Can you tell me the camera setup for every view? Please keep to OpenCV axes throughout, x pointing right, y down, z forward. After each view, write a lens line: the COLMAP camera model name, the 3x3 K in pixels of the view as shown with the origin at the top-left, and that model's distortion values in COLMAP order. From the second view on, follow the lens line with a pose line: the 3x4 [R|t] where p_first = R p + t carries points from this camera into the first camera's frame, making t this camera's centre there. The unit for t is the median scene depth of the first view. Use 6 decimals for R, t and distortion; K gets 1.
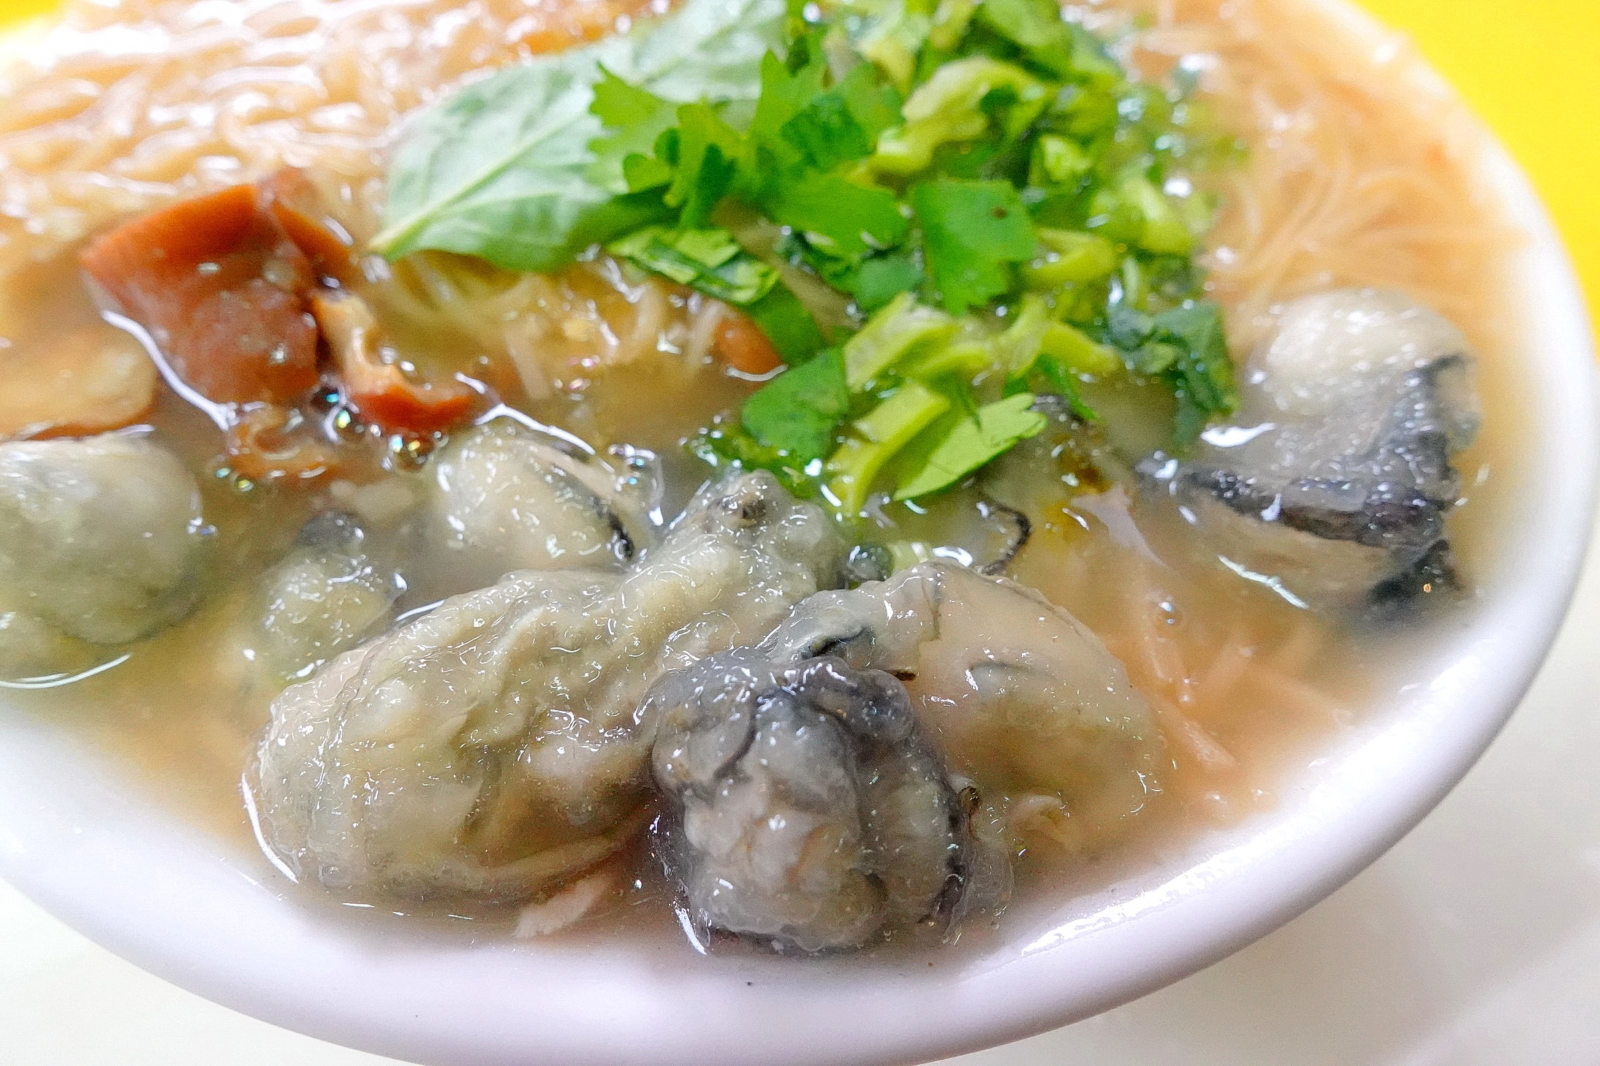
lens RADIAL K [[1082.7, 0, 800.0], [0, 1082.7, 533.0], [0, 0, 1]] dist [0.003349, -0.000013]
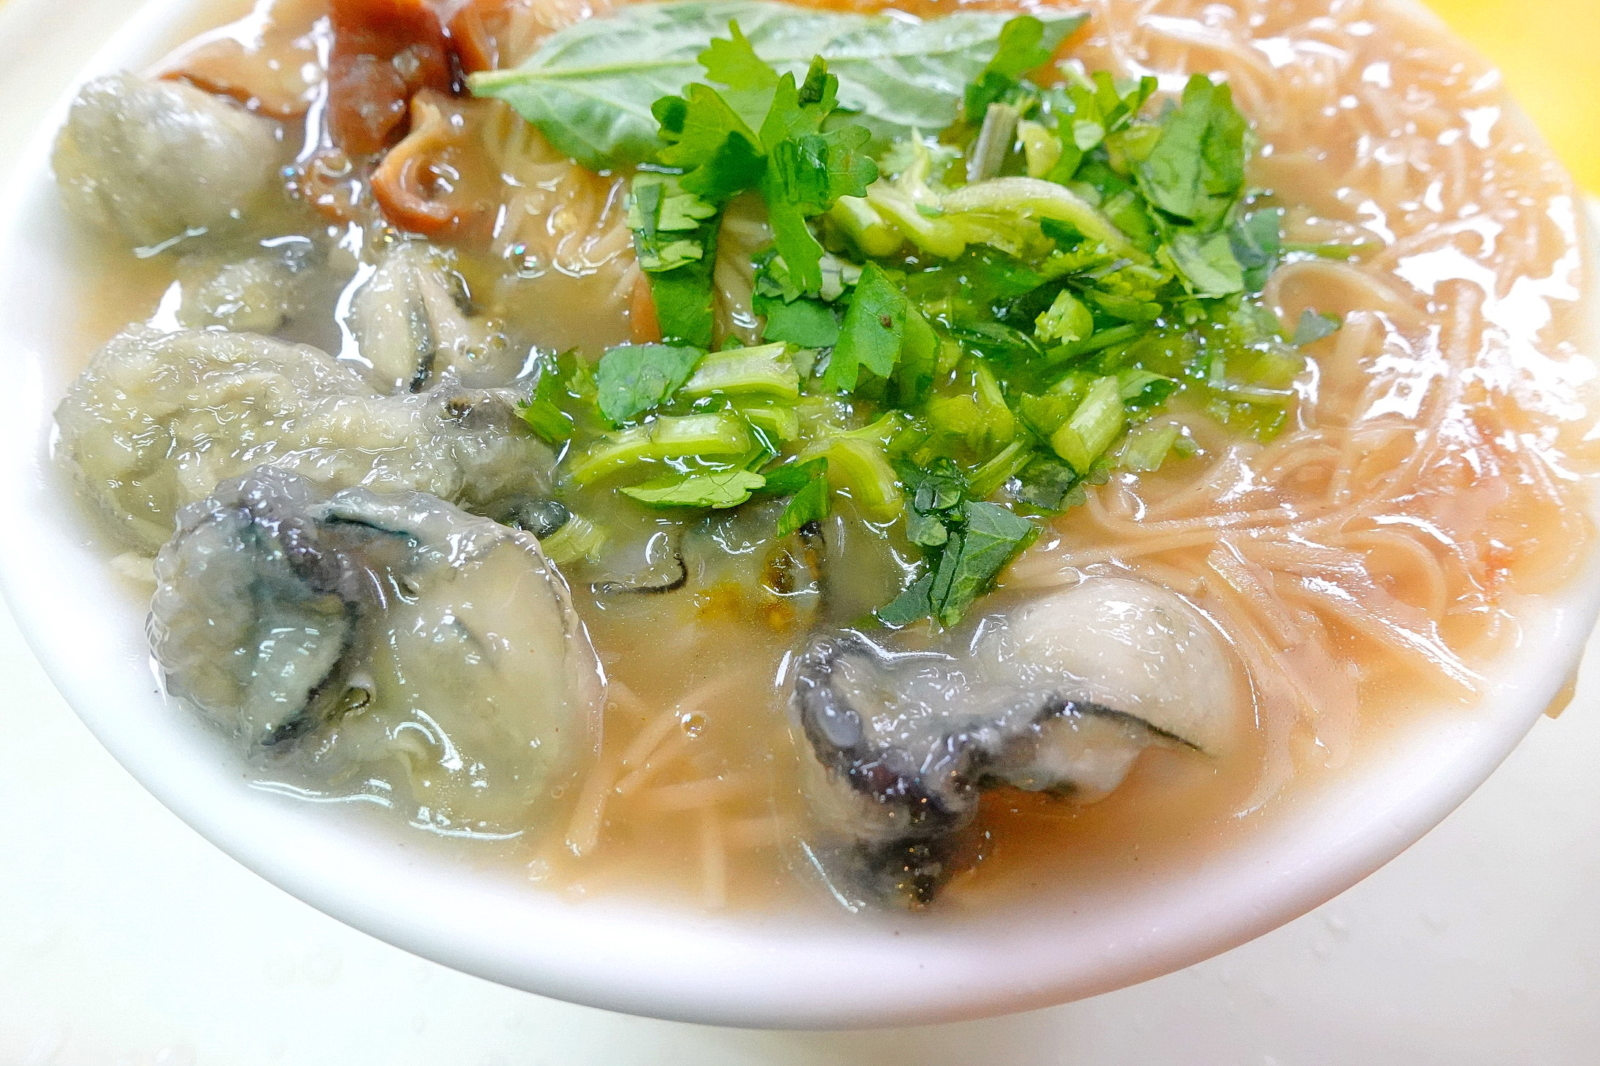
lens RADIAL K [[1082.7, 0, 800.0], [0, 1082.7, 533.0], [0, 0, 1]] dist [0.003349, -0.000013]
pose [[0.728460, 0.583041, -0.359735, 0.586483], [-0.561377, 0.808980, 0.174375, -0.263462], [0.392686, 0.074922, 0.916616, 0.076939]]
